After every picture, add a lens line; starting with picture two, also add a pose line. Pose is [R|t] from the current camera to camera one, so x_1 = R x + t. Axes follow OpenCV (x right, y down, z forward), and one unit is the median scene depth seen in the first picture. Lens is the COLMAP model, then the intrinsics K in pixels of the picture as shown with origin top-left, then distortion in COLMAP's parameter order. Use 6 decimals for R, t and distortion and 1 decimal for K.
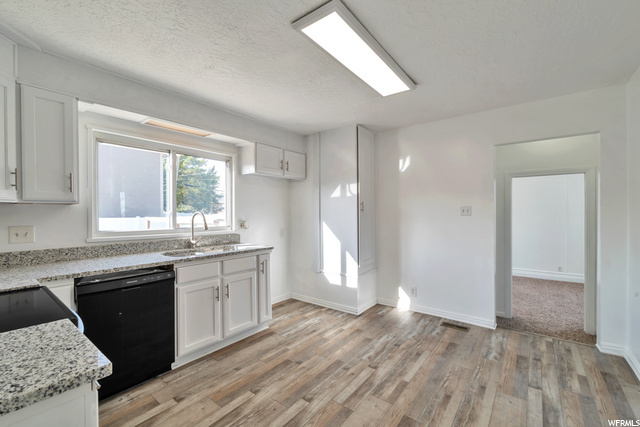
lens RADIAL K [[272.1, 0, 320.4], [0, 272.1, 213.5], [0, 0, 1]] dist [-0.001473, -0.000380]
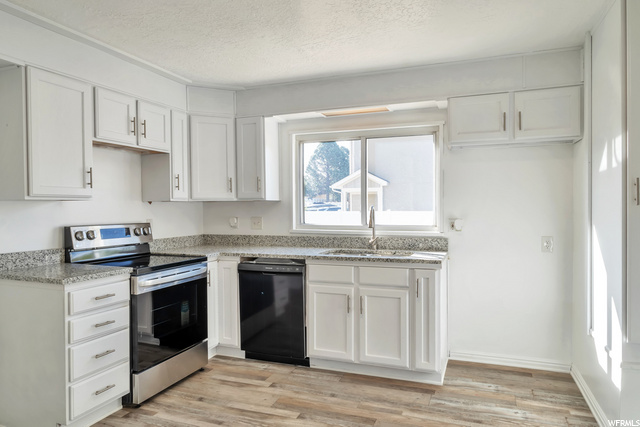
lens RADIAL K [[419.9, 0, 321.3], [0, 419.9, 213.3], [0, 0, 1]] dist [-0.000651, -0.000610]
pose [[0.302469, 0.018090, -0.952987, 0.788471], [0.003496, 0.999792, 0.020088, -0.010749], [0.953153, -0.009408, 0.302343, 0.509338]]
